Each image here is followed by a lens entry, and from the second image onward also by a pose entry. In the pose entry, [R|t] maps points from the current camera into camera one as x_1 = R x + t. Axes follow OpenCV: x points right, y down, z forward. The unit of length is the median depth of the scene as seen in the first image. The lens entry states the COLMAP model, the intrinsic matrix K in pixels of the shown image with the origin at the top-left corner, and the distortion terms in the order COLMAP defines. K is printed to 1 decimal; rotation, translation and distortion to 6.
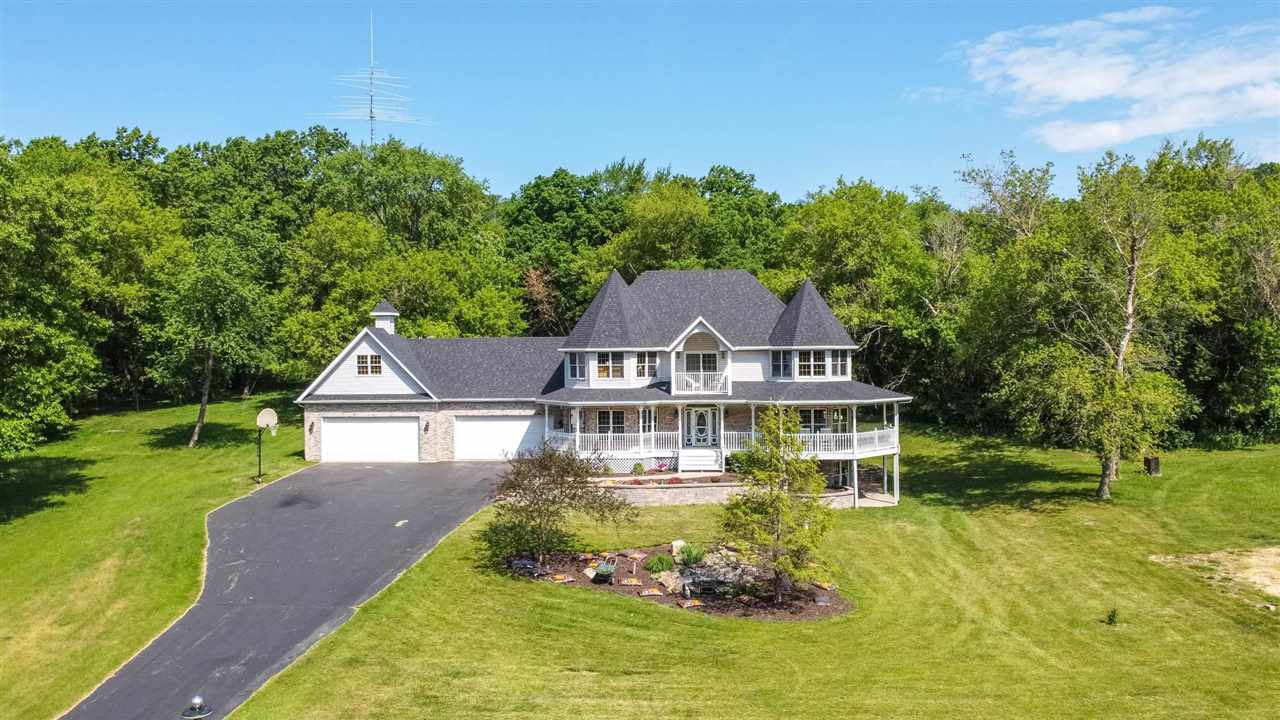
lens RADIAL K [[975.6, 0, 642.3], [0, 975.6, 358.1], [0, 0, 1]] dist [0.001599, -0.000478]
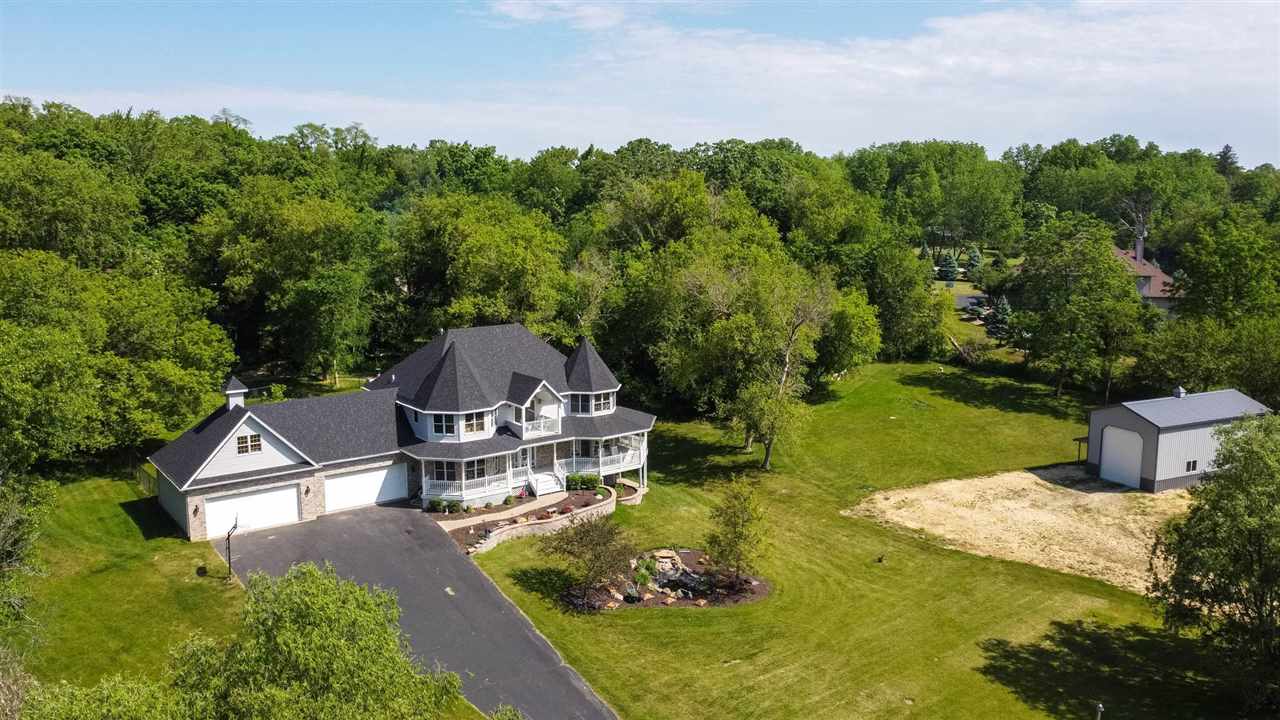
lens RADIAL K [[996.8, 0, 640.0], [0, 996.8, 360.0], [0, 0, 1]] dist [0.000214, 0.006520]
pose [[0.757240, -0.096457, 0.645975, -0.689486], [0.002300, 0.989422, 0.145044, -0.256506], [-0.653132, -0.108348, 0.749452, -0.103039]]
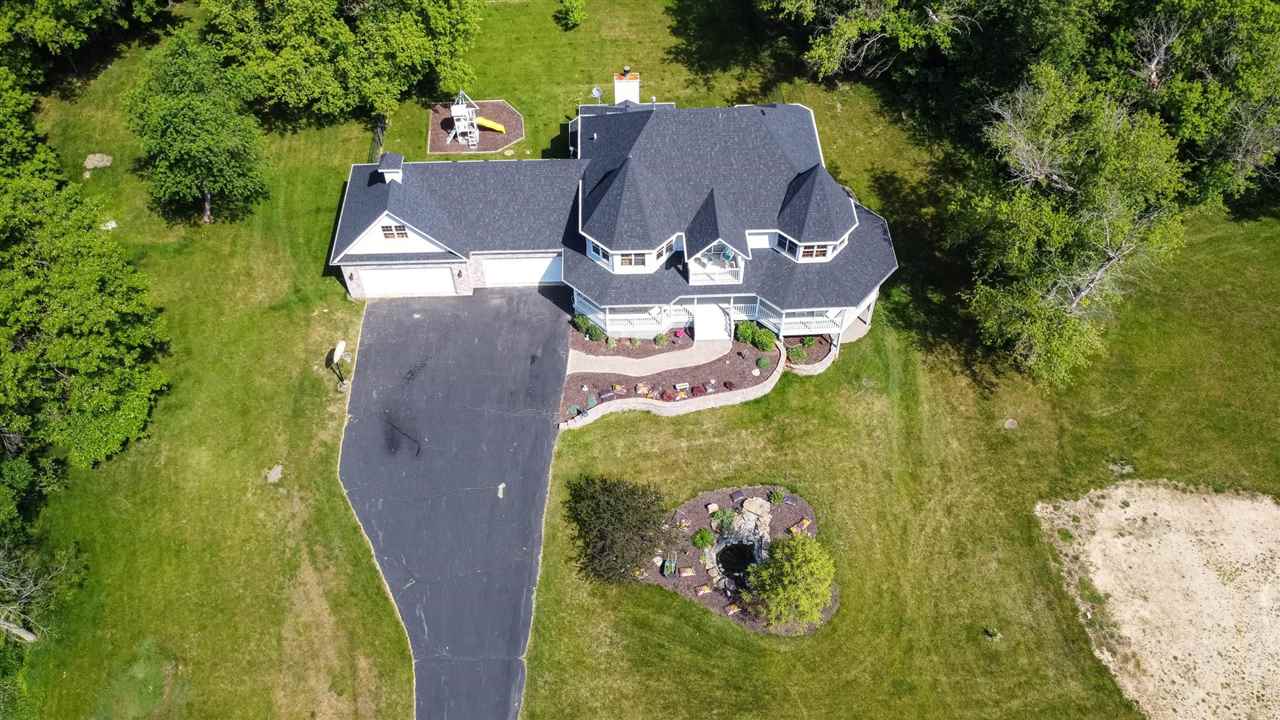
lens RADIAL K [[996.8, 0, 640.0], [0, 996.8, 360.0], [0, 0, 1]] dist [0.000214, 0.006520]
pose [[0.994490, -0.076511, 0.071663, -0.111677], [-0.005875, 0.641850, 0.766808, -0.759891], [-0.104666, -0.763004, 0.637864, 0.199615]]
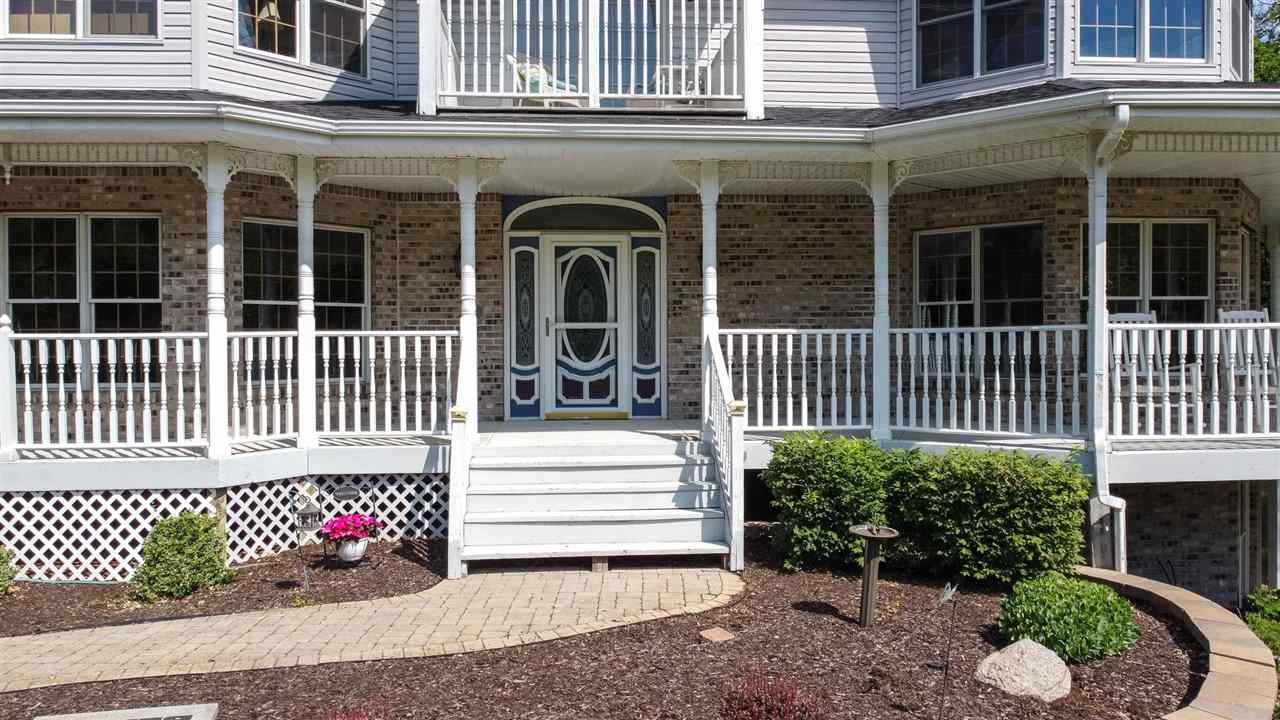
lens RADIAL K [[996.8, 0, 640.0], [0, 996.8, 360.0], [0, 0, 1]] dist [0.000214, 0.006520]
pose [[0.990326, 0.003130, 0.138725, 0.042896], [-0.004152, 0.999966, 0.007079, 0.077124], [-0.138699, -0.007587, 0.990306, 0.793275]]
